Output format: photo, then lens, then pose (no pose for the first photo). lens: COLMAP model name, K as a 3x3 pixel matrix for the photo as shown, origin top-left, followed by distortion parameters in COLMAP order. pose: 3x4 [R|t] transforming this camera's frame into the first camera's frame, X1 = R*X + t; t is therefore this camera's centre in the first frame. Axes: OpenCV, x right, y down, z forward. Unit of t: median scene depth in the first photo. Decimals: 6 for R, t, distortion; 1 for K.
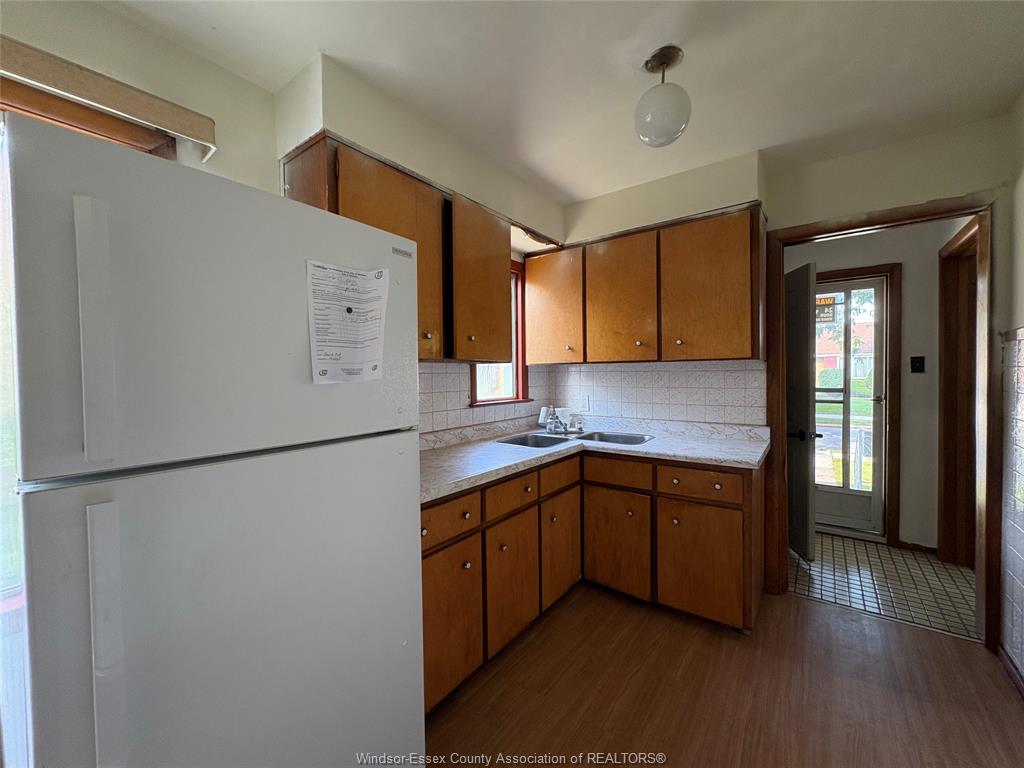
lens RADIAL K [[408.4, 0, 510.3], [0, 408.4, 383.2], [0, 0, 1]] dist [0.001972, 0.000340]
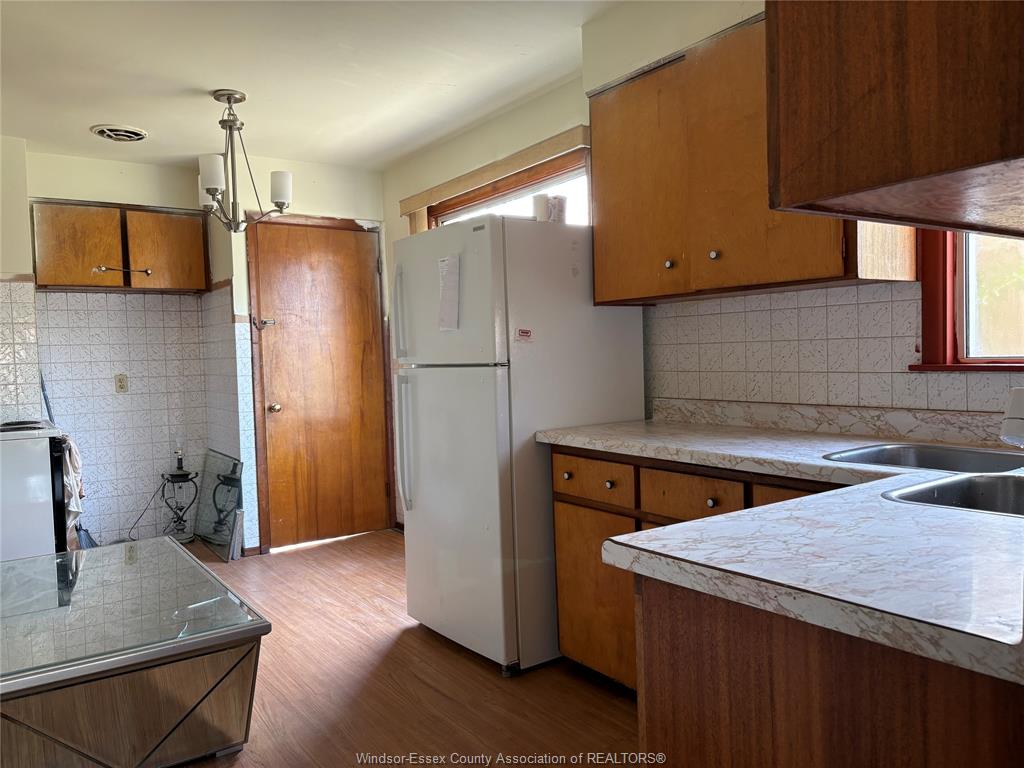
lens RADIAL K [[780.1, 0, 512.2], [0, 780.1, 389.6], [0, 0, 1]] dist [0.040059, -0.031666]
pose [[-0.307435, 0.068768, -0.949081, 0.969480], [0.013213, 0.997598, 0.068003, 0.011789], [0.951477, 0.008366, -0.307605, 0.863520]]
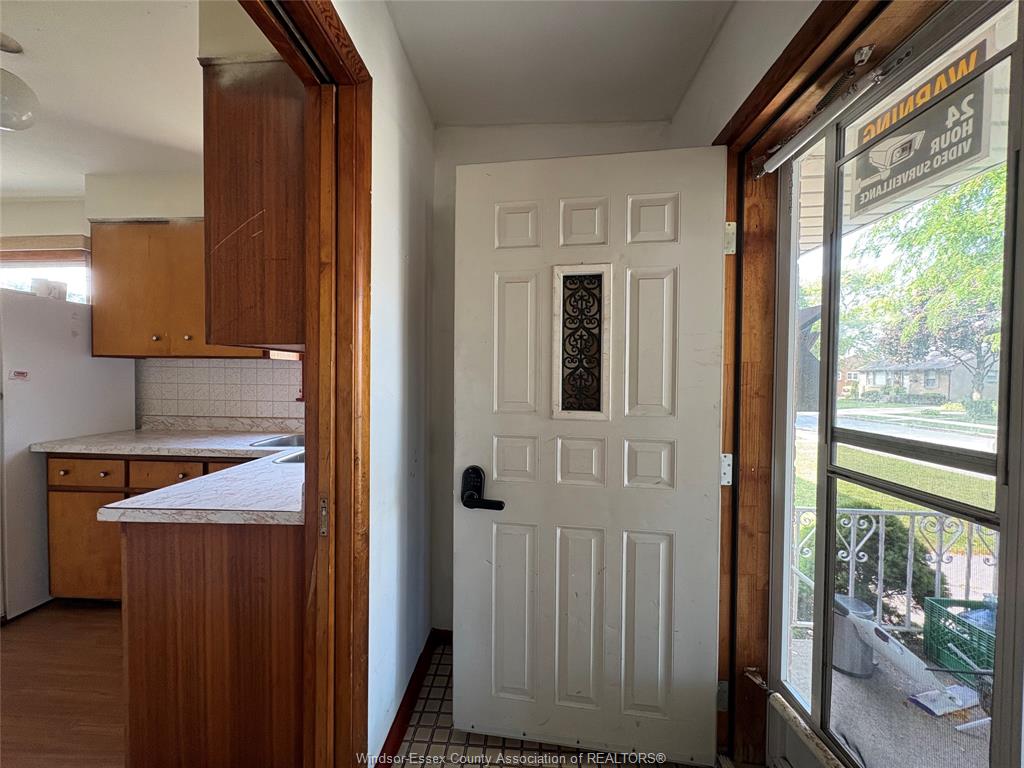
lens RADIAL K [[408.4, 0, 508.5], [0, 408.4, 382.7], [0, 0, 1]] dist [0.001972, 0.000340]
pose [[0.555973, 0.032844, -0.830551, 1.128384], [-0.036199, 0.999228, 0.015283, -0.025131], [0.830412, 0.021568, 0.556733, 0.891686]]
